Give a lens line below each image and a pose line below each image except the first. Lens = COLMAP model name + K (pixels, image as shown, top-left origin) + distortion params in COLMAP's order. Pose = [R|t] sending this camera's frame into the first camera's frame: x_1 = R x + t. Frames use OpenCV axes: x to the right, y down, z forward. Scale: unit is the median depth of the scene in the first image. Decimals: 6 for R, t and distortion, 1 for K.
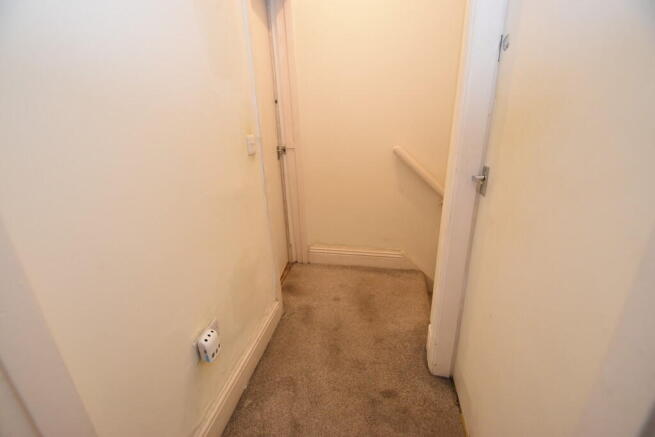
lens RADIAL K [[284.0, 0, 324.6], [0, 284.0, 221.2], [0, 0, 1]] dist [0.004479, -0.011868]
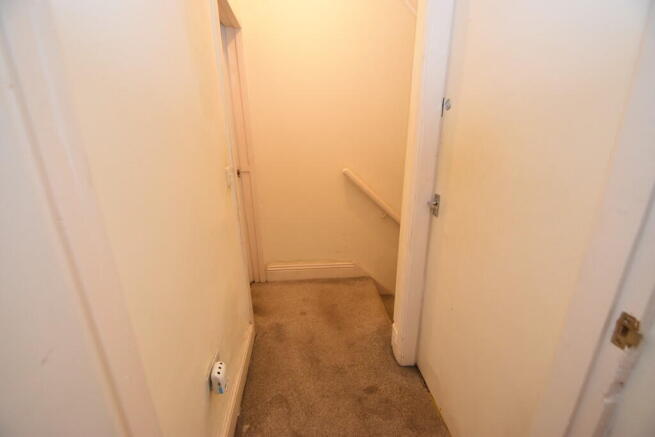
lens RADIAL K [[284.0, 0, 324.6], [0, 284.0, 221.2], [0, 0, 1]] dist [0.004479, -0.011868]
pose [[0.963353, -0.063544, 0.260603, -0.176632], [0.071851, 0.997162, -0.022463, -0.050627], [-0.258436, 0.040364, 0.965185, -0.075021]]
